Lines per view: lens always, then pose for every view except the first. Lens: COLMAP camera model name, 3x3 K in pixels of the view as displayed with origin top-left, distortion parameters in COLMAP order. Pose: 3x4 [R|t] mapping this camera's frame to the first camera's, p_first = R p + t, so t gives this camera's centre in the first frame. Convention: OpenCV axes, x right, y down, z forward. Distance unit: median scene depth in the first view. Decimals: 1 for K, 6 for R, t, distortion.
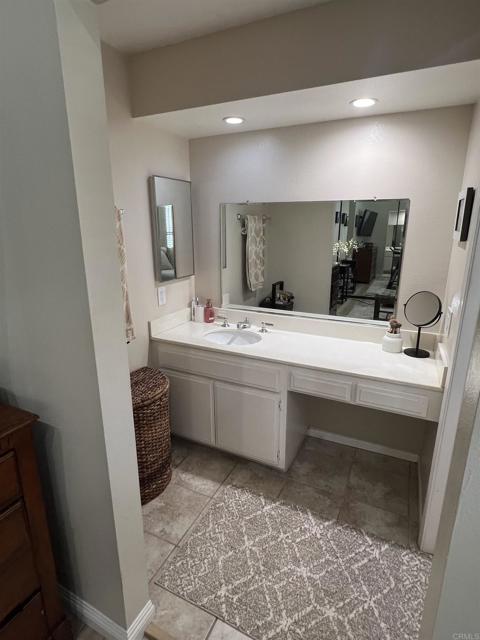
lens RADIAL K [[331.6, 0, 240.6], [0, 331.6, 316.5], [0, 0, 1]] dist [-0.027678, -0.000732]
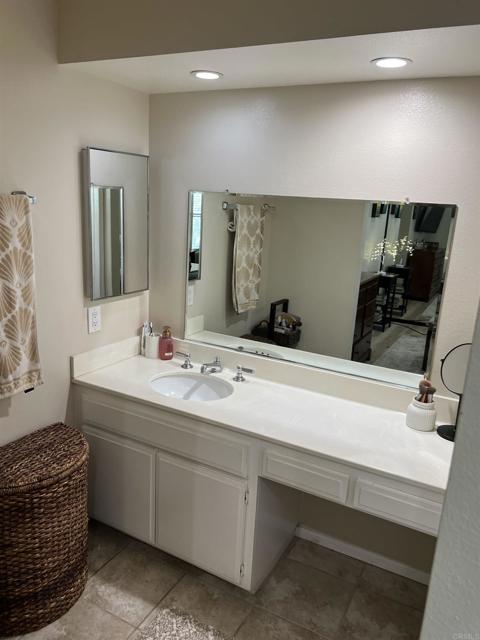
lens RADIAL K [[471.5, 0, 237.5], [0, 471.5, 323.8], [0, 0, 1]] dist [0.014069, -0.031541]
pose [[0.997672, 0.064760, -0.021350, 0.087995], [-0.065127, 0.997733, -0.016955, -0.060677], [0.020204, 0.018306, 0.999628, 0.023626]]
